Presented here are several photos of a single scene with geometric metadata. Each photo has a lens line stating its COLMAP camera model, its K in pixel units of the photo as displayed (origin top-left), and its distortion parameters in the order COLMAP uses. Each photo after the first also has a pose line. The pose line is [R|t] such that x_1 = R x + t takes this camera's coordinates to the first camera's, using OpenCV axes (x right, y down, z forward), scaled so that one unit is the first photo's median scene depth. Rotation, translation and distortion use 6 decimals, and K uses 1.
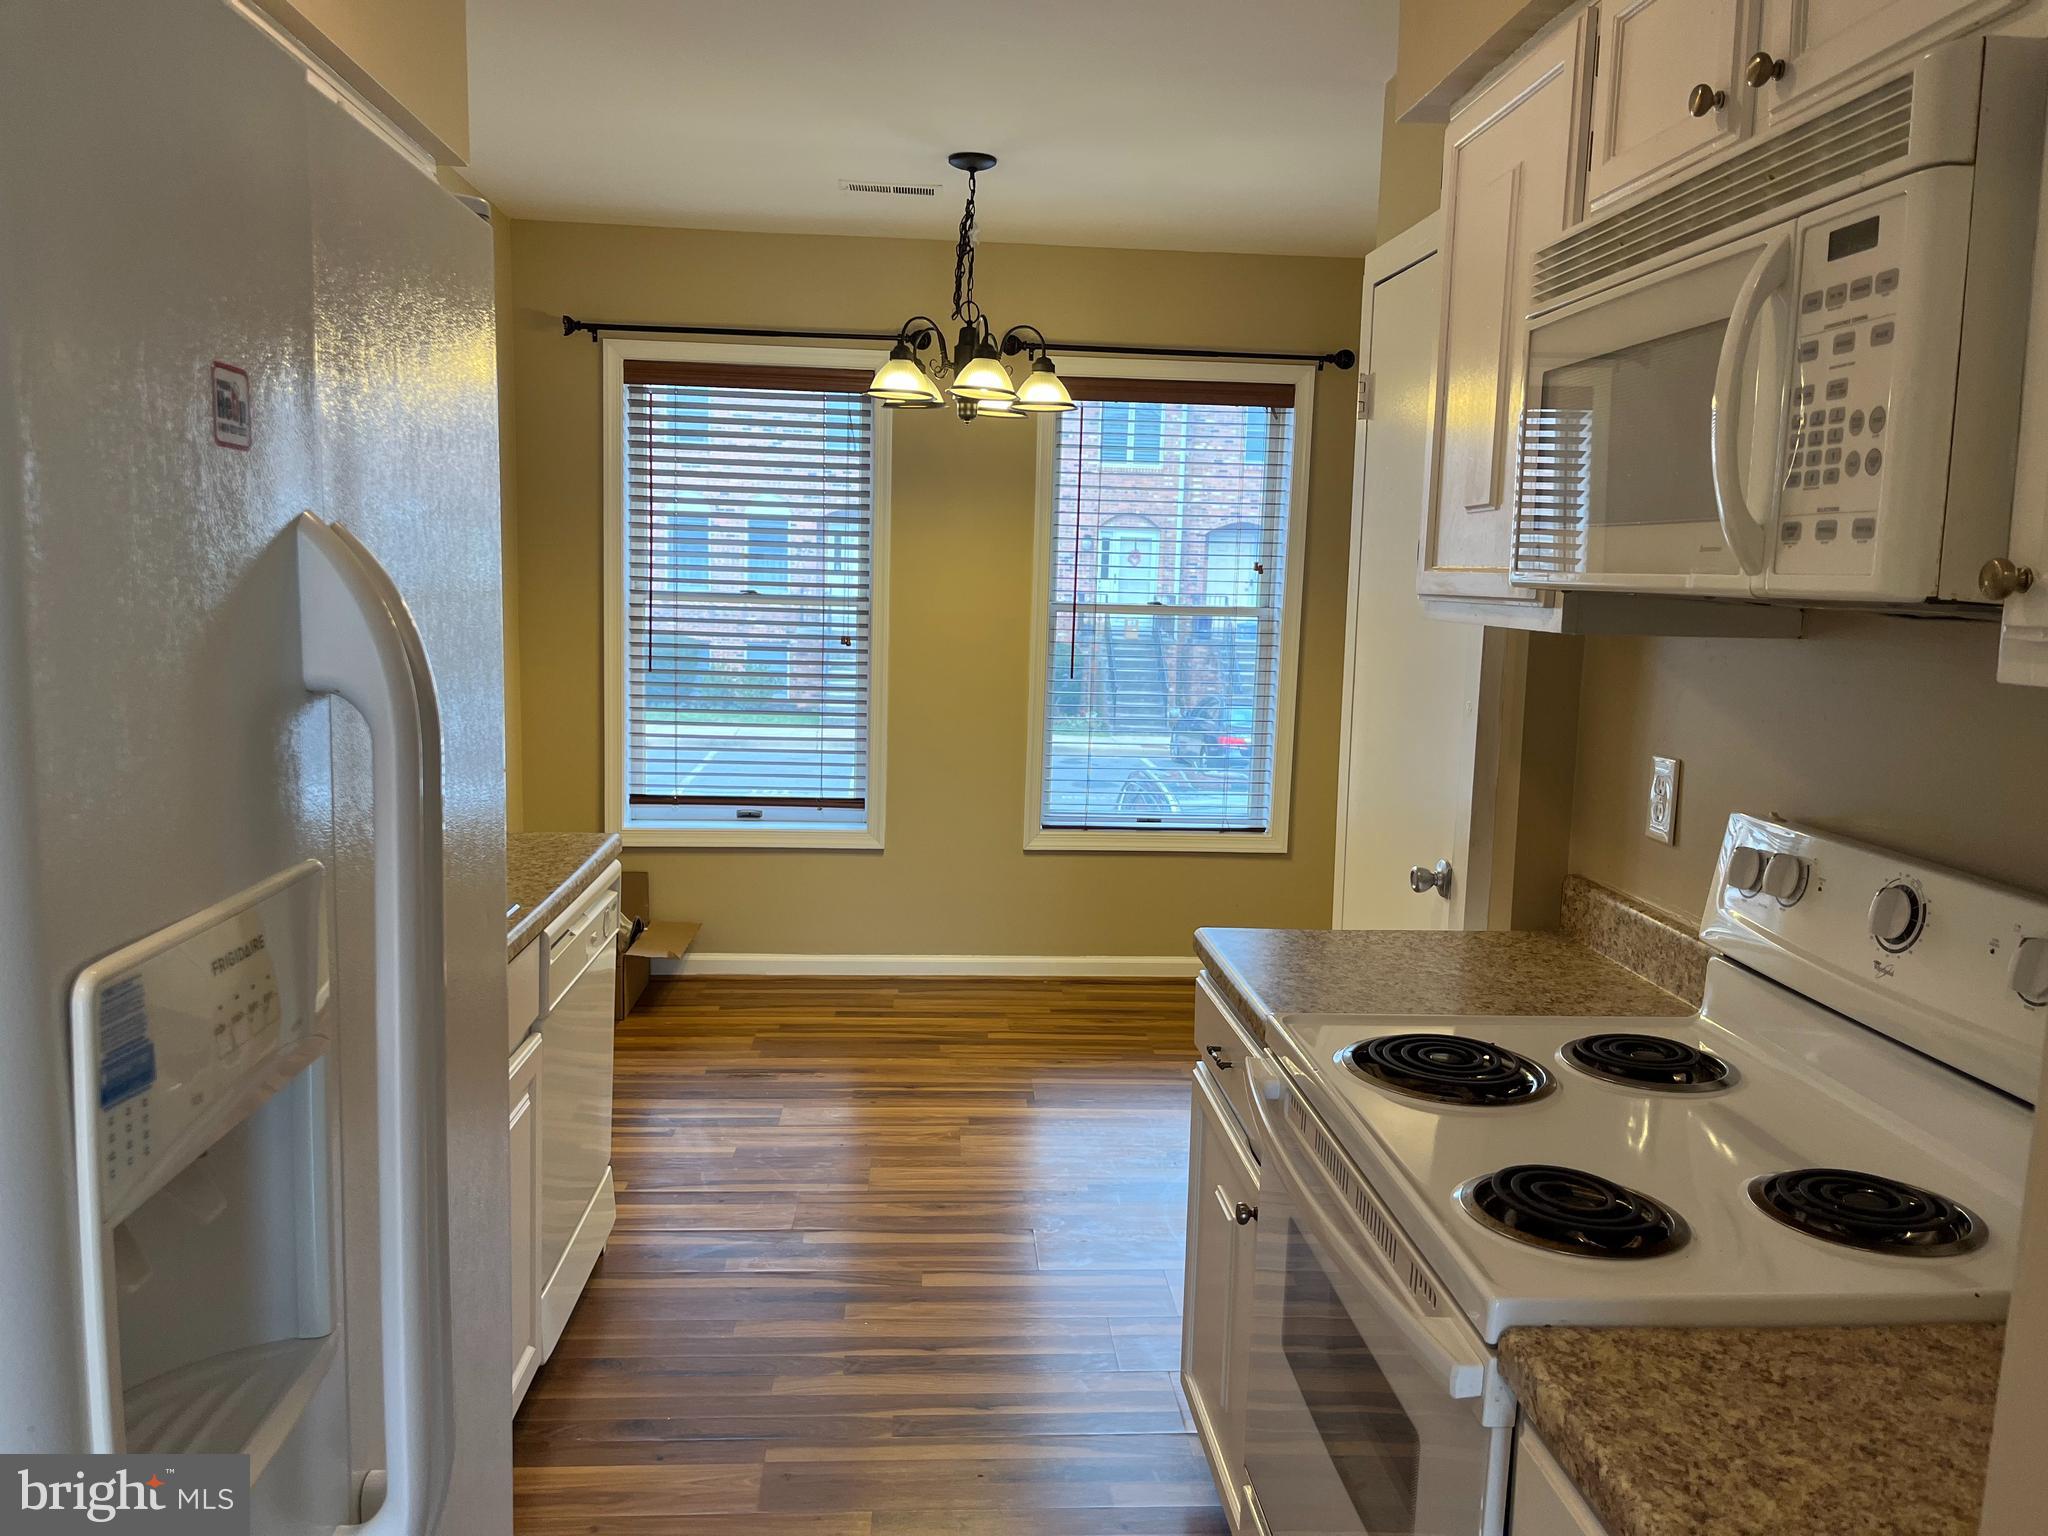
lens RADIAL K [[1560.4, 0, 1039.5], [0, 1560.4, 766.2], [0, 0, 1]] dist [0.063212, -0.099329]
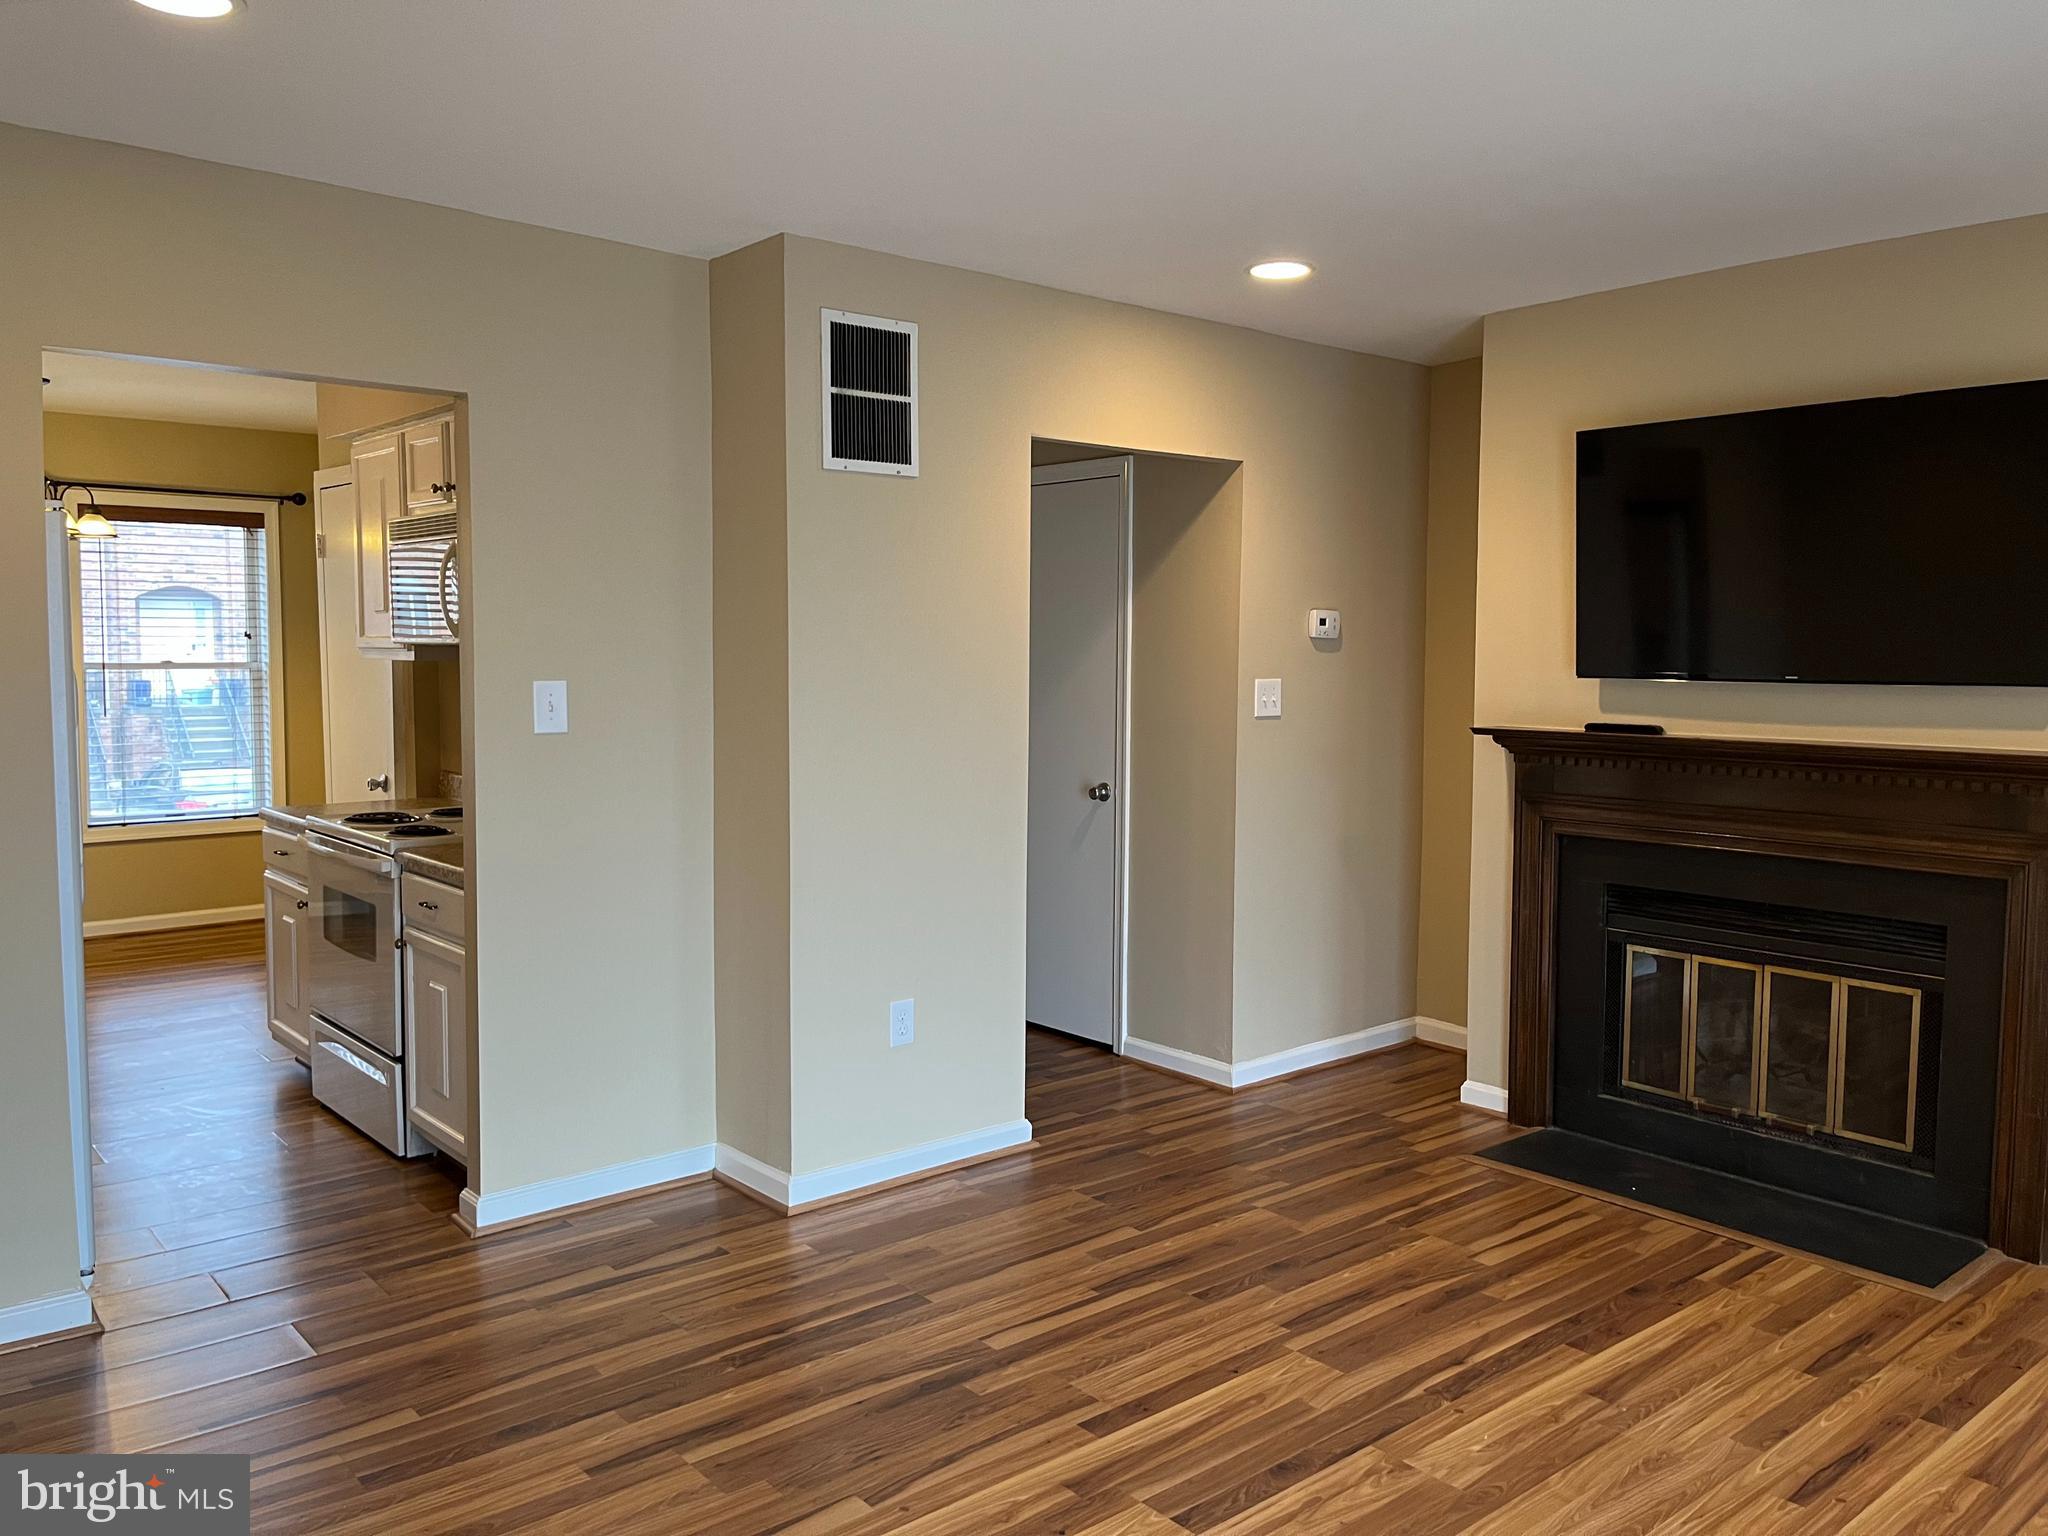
lens RADIAL K [[1560.4, 0, 1039.5], [0, 1560.4, 766.2], [0, 0, 1]] dist [0.063212, -0.099329]
pose [[0.805981, -0.069311, 0.587869, -0.142749], [0.091062, 0.995817, -0.007440, 0.076422], [-0.584894, 0.059529, 0.808922, -0.642805]]
